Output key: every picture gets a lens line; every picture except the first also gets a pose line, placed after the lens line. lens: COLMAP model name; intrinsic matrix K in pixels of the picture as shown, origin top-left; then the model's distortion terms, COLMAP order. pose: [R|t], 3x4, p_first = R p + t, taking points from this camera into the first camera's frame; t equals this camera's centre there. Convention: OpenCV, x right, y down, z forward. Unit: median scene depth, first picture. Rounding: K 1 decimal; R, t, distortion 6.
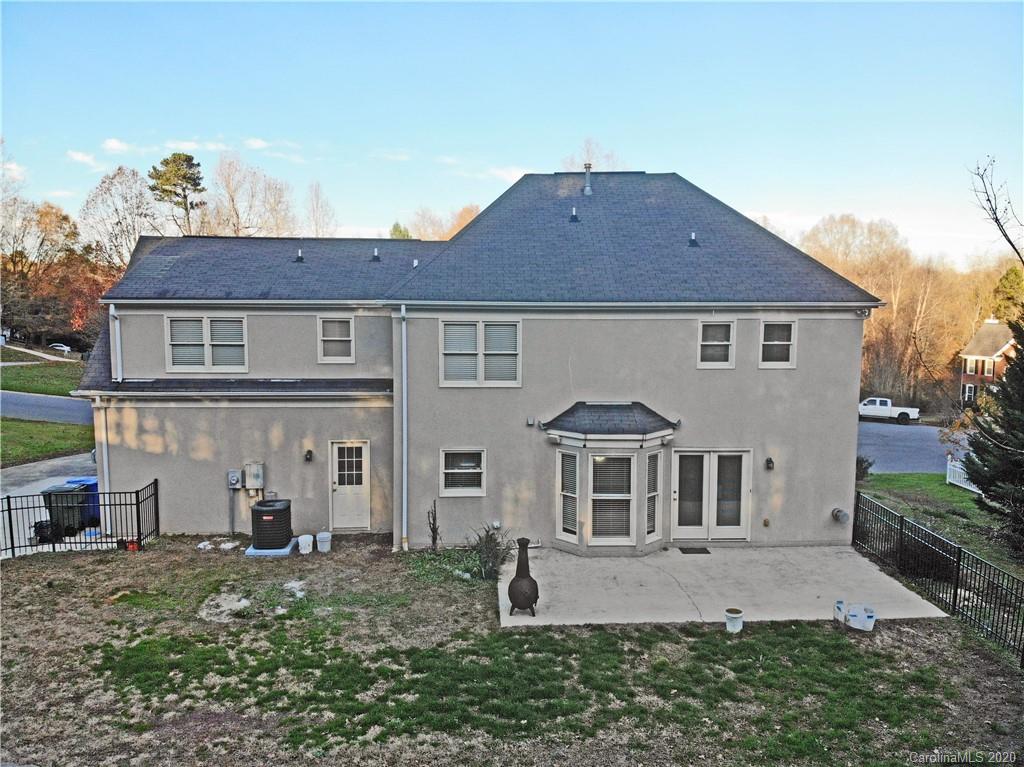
lens RADIAL K [[767.3, 0, 512.0], [0, 767.3, 383.5], [0, 0, 1]] dist [-0.004071, -0.097052]
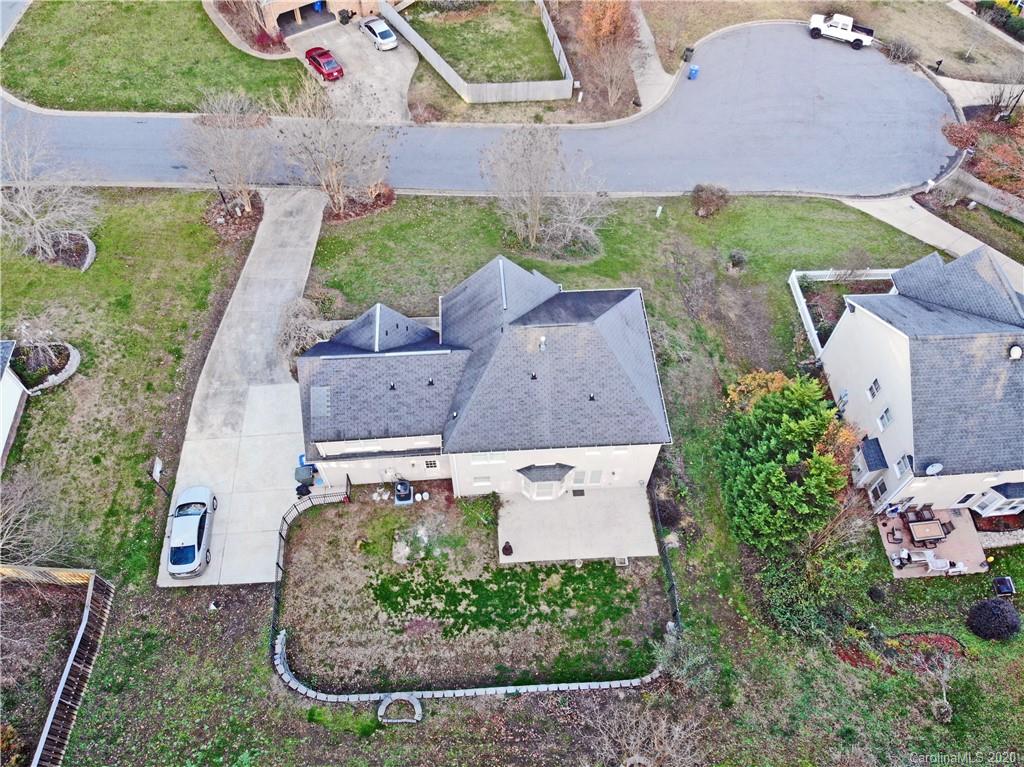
lens RADIAL K [[740.4, 0, 512.0], [0, 740.4, 383.5], [0, 0, 1]] dist [0.115471, -0.257450]
pose [[0.999946, -0.008285, 0.006215, 0.020983], [0.000521, 0.639600, 0.768708, -2.388041], [-0.010344, -0.768663, 0.639570, -0.304982]]
